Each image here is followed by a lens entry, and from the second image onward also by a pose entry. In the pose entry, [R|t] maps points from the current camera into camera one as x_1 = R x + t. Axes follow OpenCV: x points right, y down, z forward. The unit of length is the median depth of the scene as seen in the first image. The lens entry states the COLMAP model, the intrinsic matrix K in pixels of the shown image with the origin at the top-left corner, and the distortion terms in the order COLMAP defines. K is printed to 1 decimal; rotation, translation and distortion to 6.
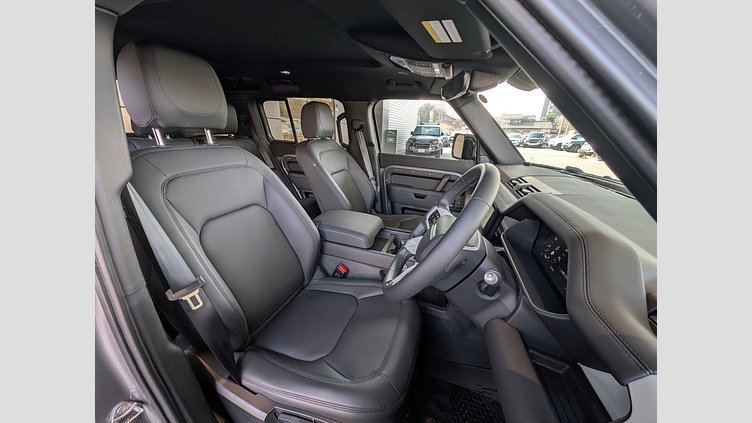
lens RADIAL K [[225.4, 0, 374.9], [0, 225.4, 208.2], [0, 0, 1]] dist [0.000524, 0.000018]
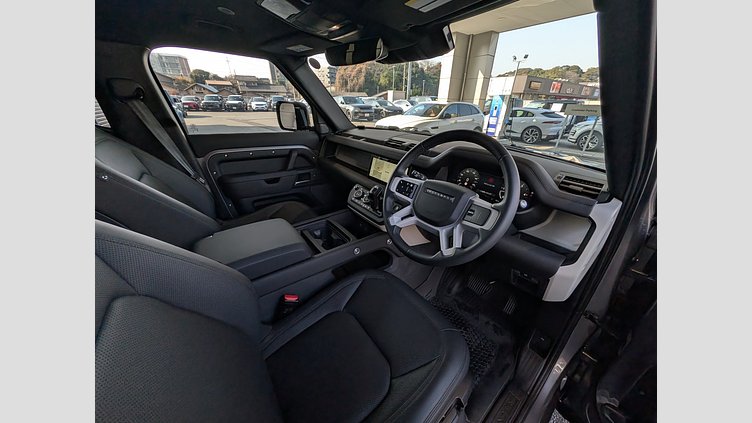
lens RADIAL K [[225.4, 0, 377.7], [0, 225.4, 210.7], [0, 0, 1]] dist [0.000524, 0.000018]
pose [[0.533079, -0.385837, 0.752965, -0.270808], [0.271075, 0.920935, 0.279995, -0.079762], [-0.801464, 0.054850, 0.595522, 0.185694]]
